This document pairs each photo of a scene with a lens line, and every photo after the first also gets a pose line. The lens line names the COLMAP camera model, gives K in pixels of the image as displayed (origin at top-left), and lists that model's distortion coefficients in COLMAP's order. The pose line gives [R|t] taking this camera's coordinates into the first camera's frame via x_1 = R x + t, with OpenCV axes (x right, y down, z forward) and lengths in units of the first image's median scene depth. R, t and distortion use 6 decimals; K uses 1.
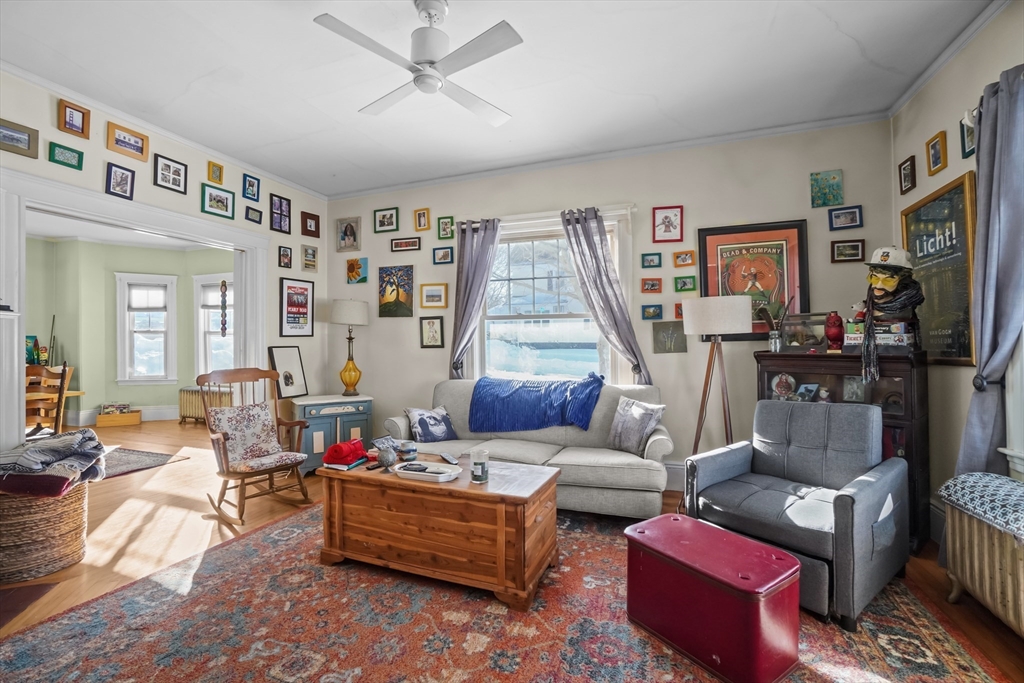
lens RADIAL K [[454.3, 0, 504.5], [0, 454.3, 338.6], [0, 0, 1]] dist [-0.070546, 0.026675]
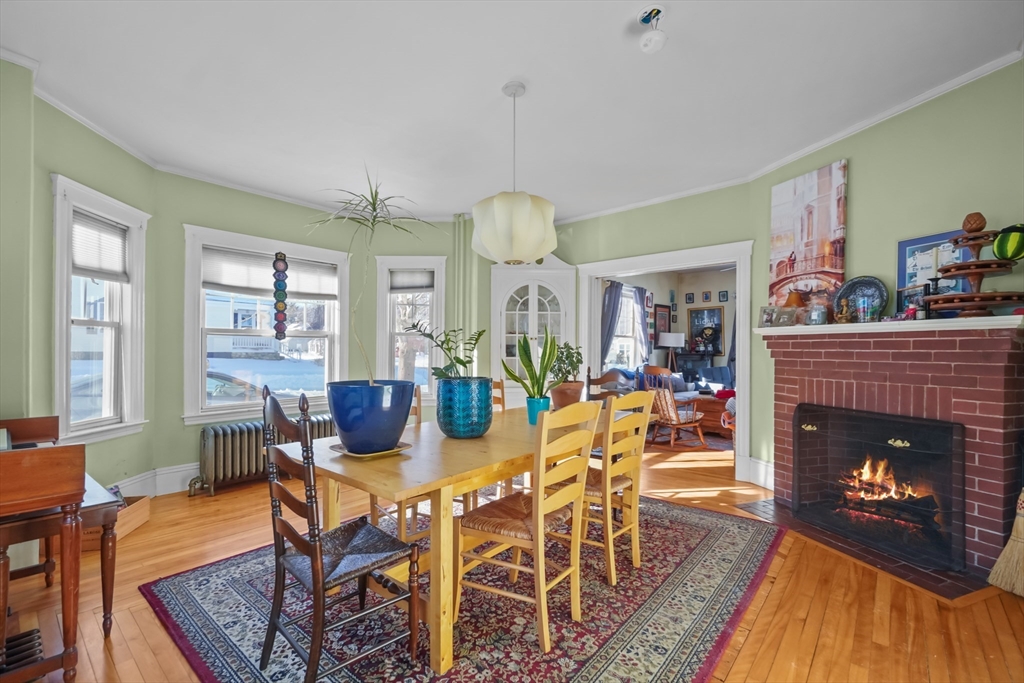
lens RADIAL K [[446.6, 0, 509.0], [0, 446.6, 346.3], [0, 0, 1]] dist [-0.001274, -0.000523]
pose [[0.356642, 0.011049, 0.934176, -1.732669], [-0.007681, 0.999931, -0.008894, 0.014260], [-0.934210, -0.004004, 0.356702, 0.699548]]
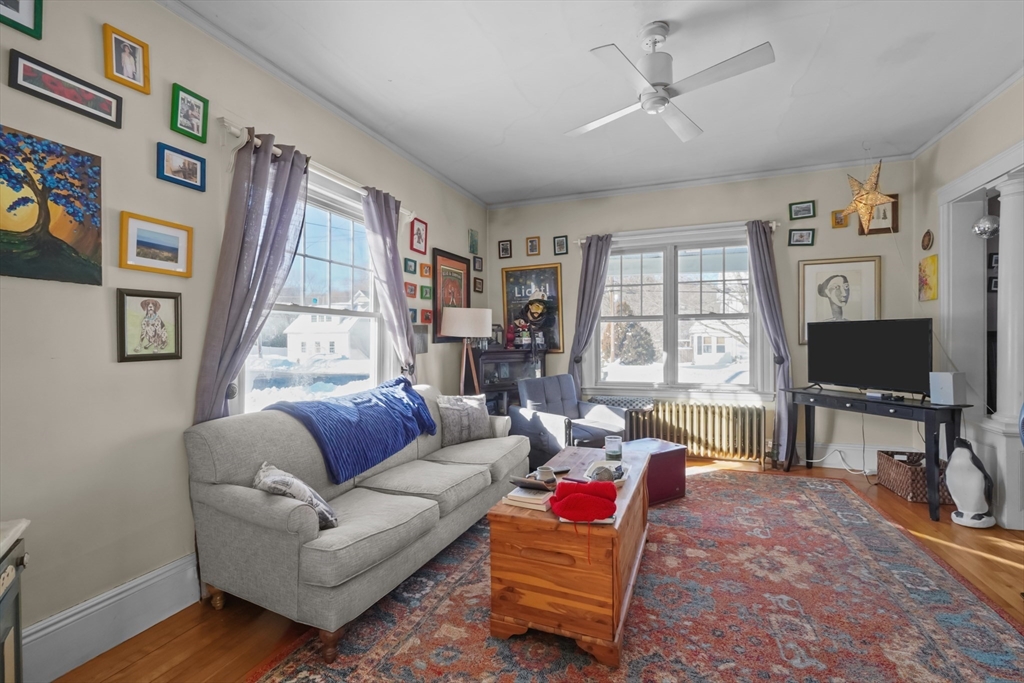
lens RADIAL K [[454.1, 0, 512.0], [0, 454.1, 341.5], [0, 0, 1]] dist [0.000534, -0.001078]
pose [[-0.000809, 0.002182, 0.999997, -0.609941], [0.005631, 0.999982, -0.002178, 0.004698], [-0.999984, 0.005629, -0.000822, 0.637572]]
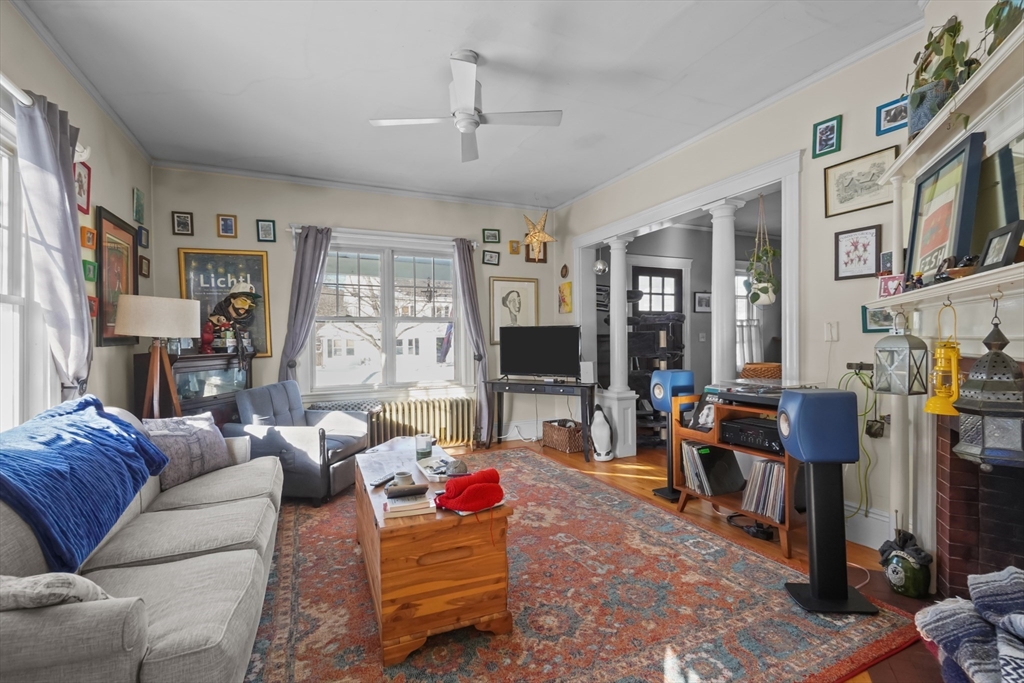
lens RADIAL K [[464.6, 0, 507.4], [0, 464.6, 343.8], [0, 0, 1]] dist [0.000819, -0.000592]
pose [[-0.706071, 0.006903, 0.708108, -0.536219], [0.013254, 0.999906, 0.003469, 0.006922], [-0.708017, 0.011835, -0.706096, 0.858125]]
